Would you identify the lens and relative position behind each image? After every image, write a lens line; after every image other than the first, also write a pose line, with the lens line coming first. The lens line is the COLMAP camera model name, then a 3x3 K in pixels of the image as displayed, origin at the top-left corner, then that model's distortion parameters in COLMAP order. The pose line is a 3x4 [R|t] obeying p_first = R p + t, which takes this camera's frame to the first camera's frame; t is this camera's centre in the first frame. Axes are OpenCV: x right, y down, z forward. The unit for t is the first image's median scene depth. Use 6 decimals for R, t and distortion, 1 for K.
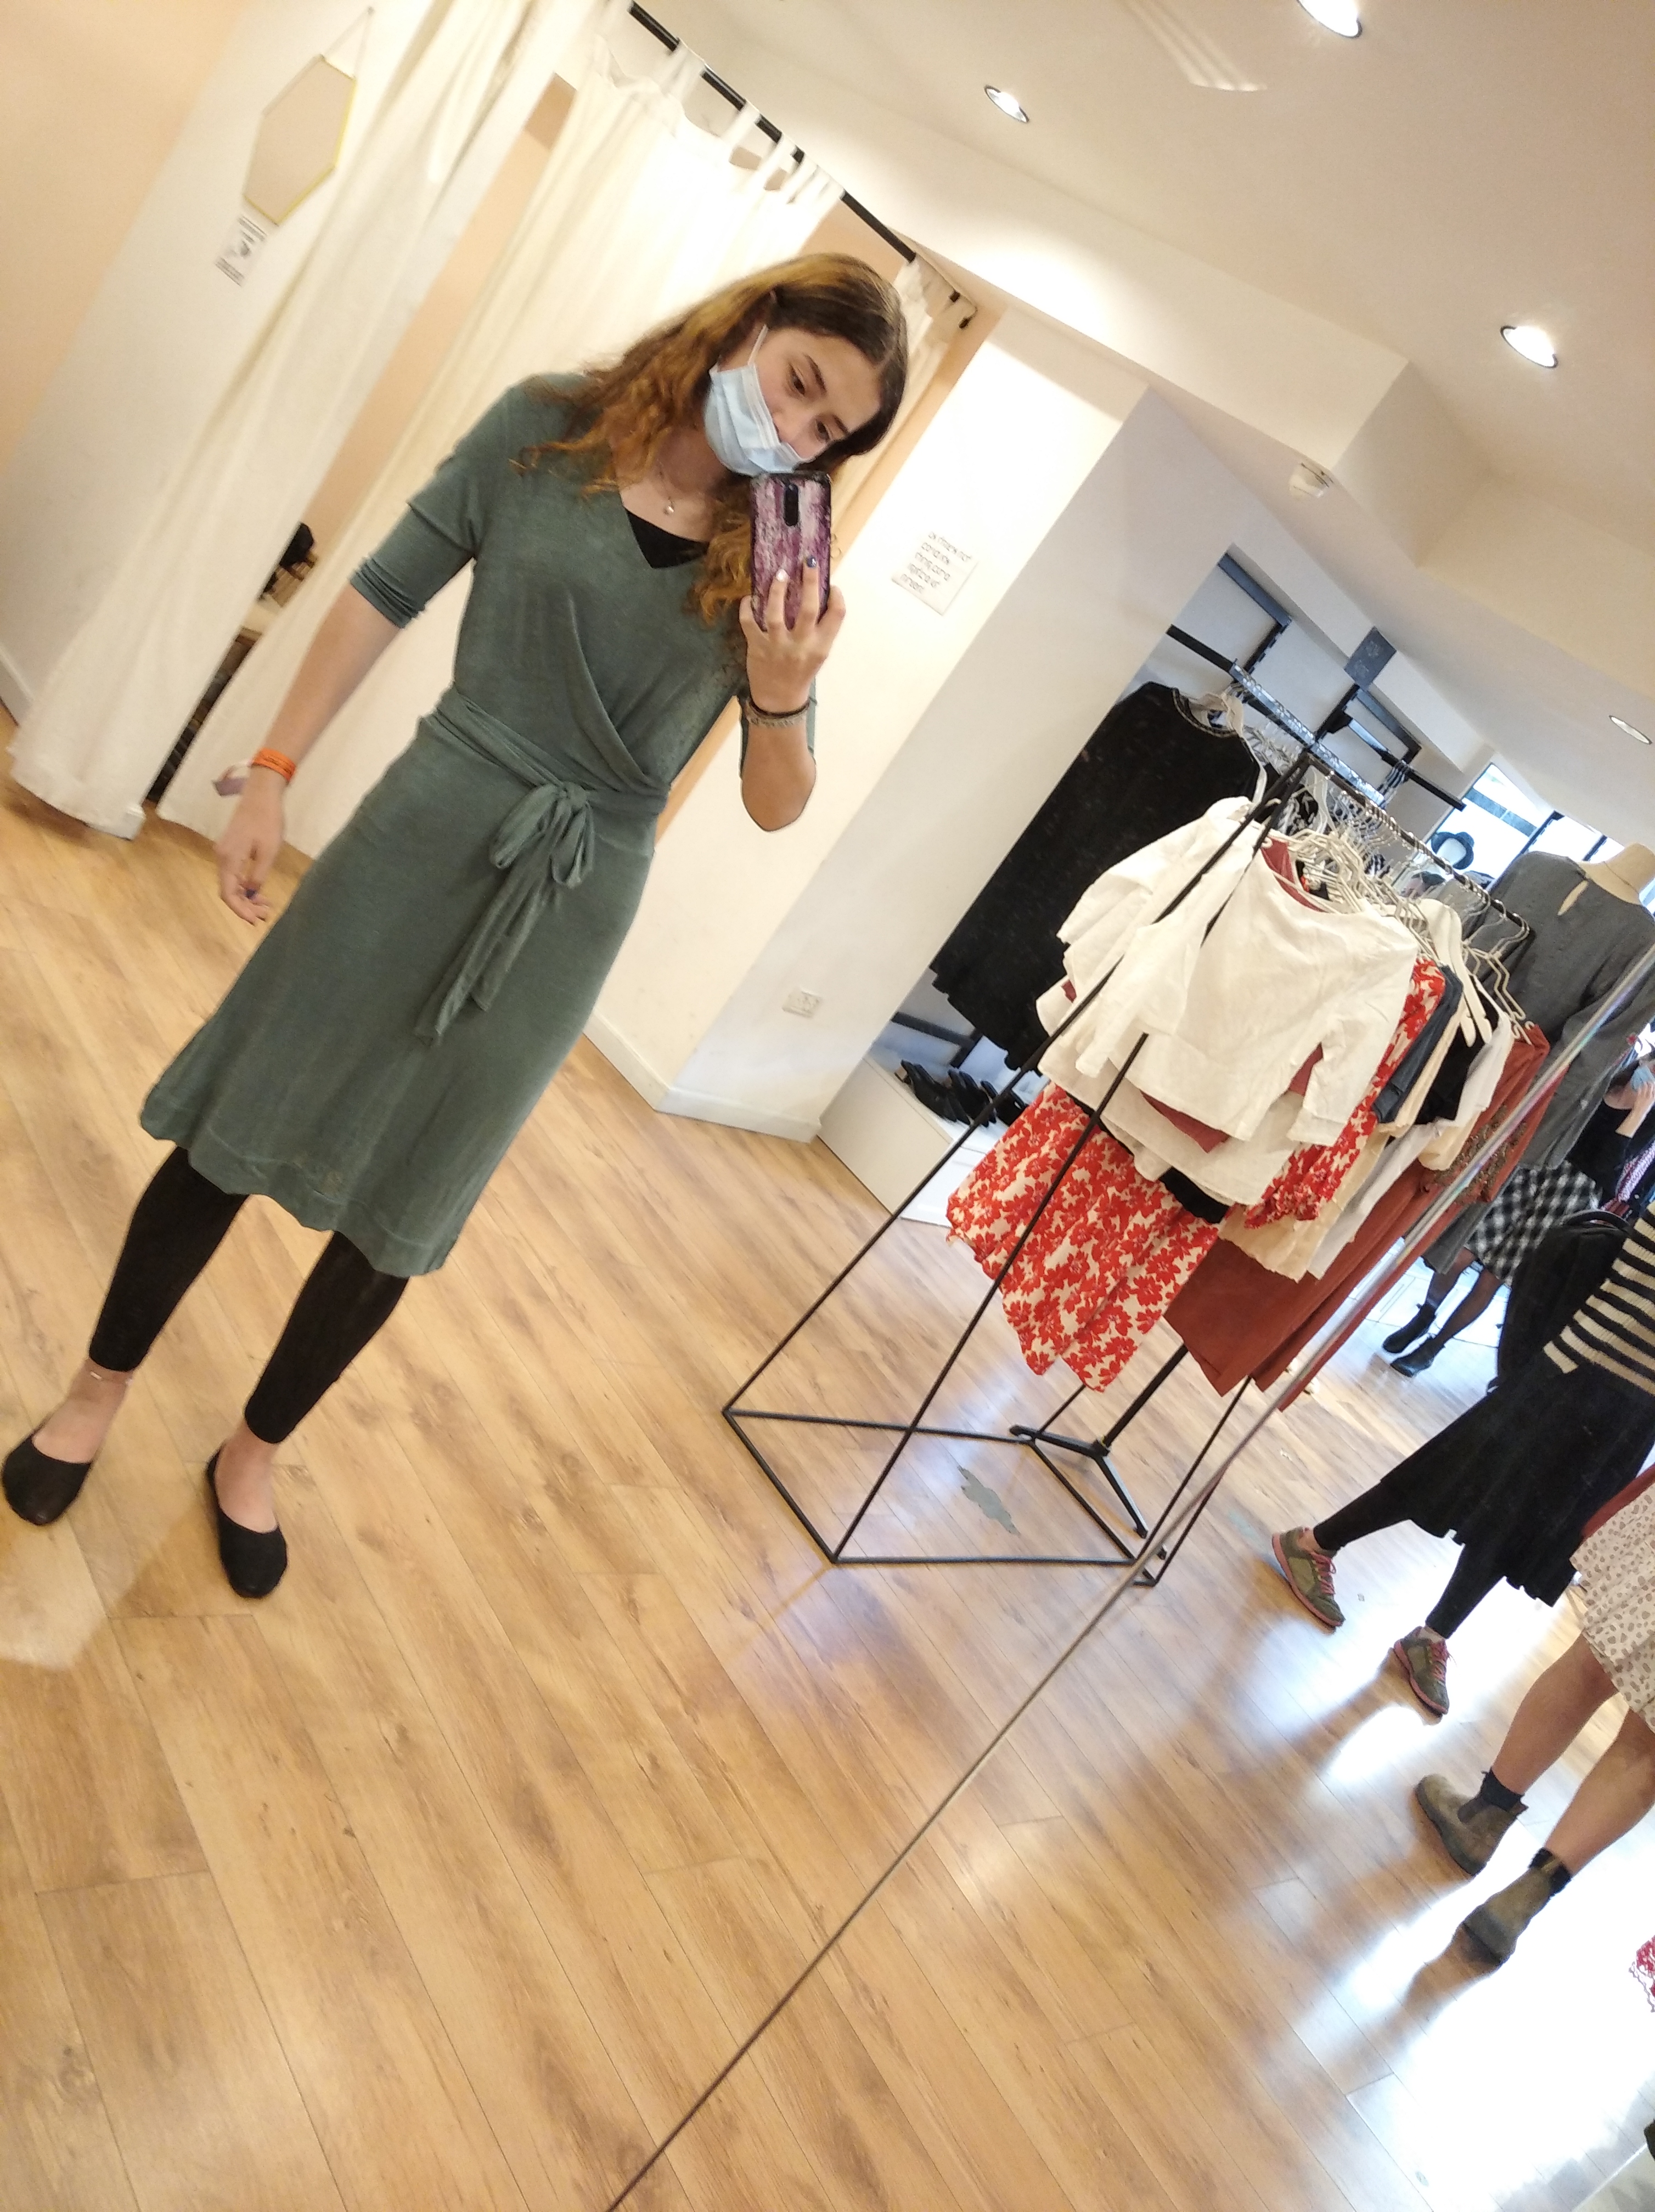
lens RADIAL K [[1753.5, 0, 827.5], [0, 1753.5, 1106.0], [0, 0, 1]] dist [0.065475, -0.096830]
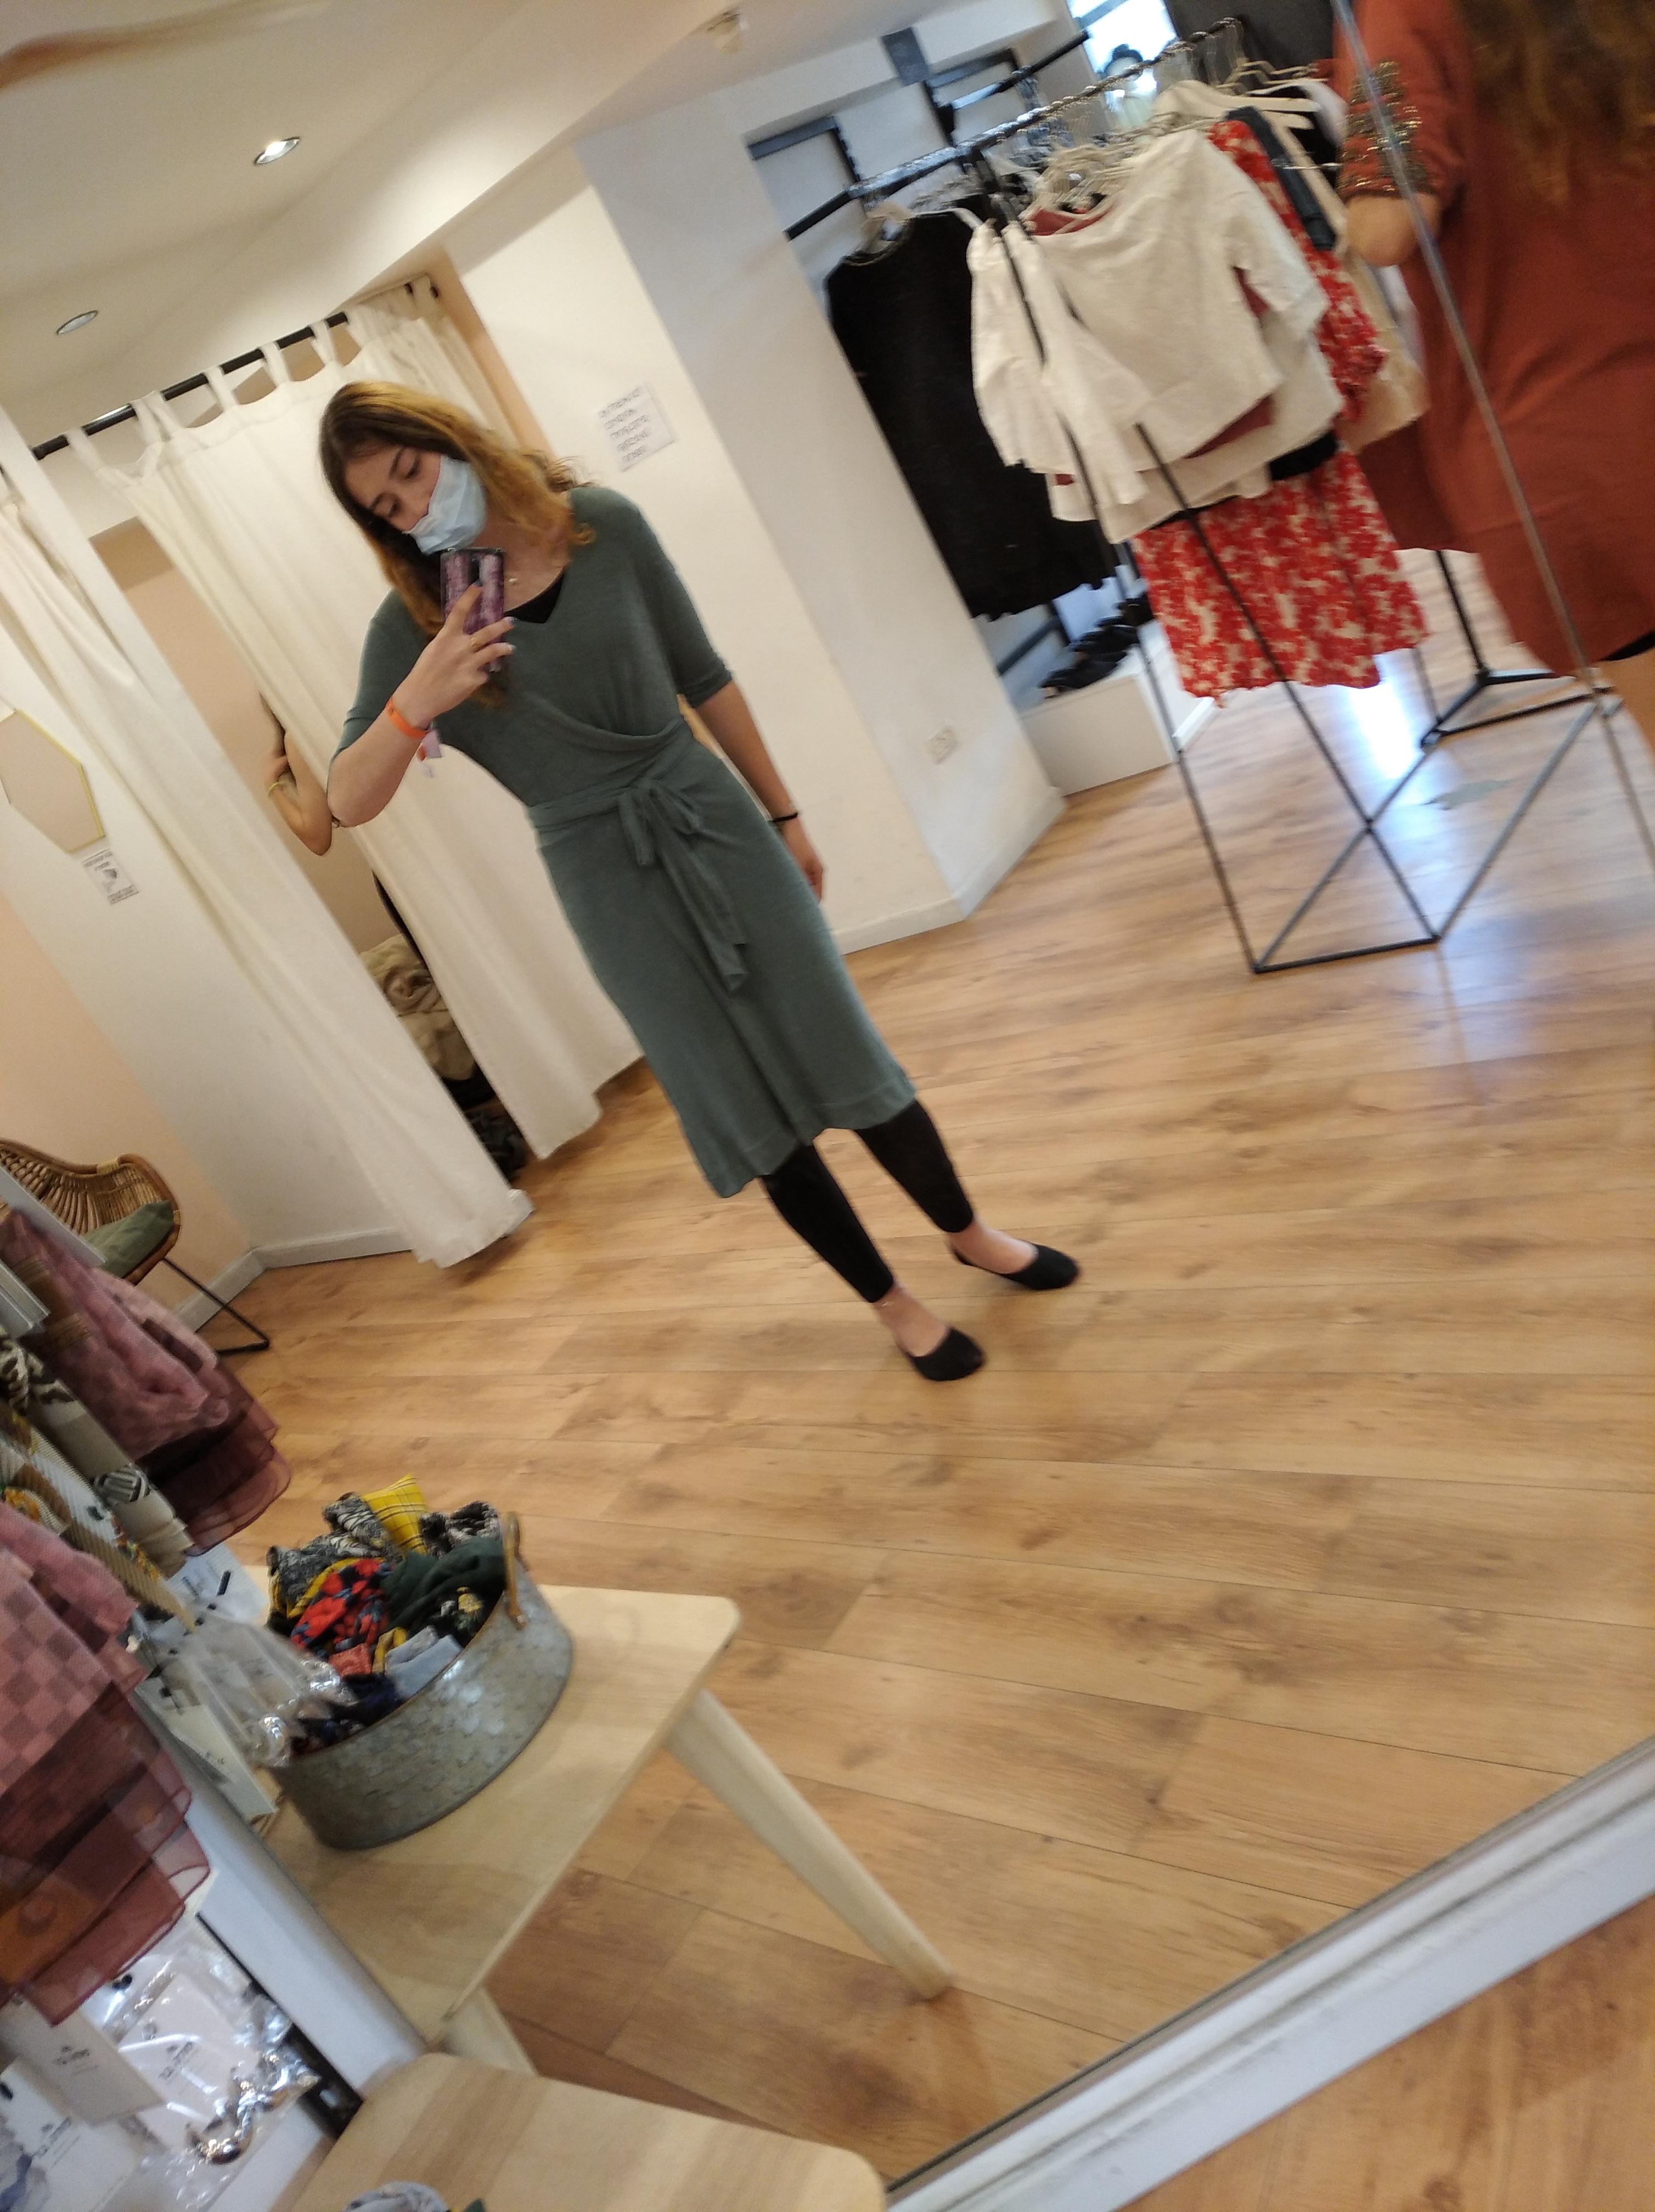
lens RADIAL K [[1779.5, 0, 816.9], [0, 1779.5, 1085.7], [0, 0, 1]] dist [0.055191, -0.089873]
pose [[0.461704, -0.867662, -0.184369, -0.041935], [0.878845, 0.475629, -0.037531, 0.015388], [0.120256, -0.144704, 0.982140, -0.092732]]
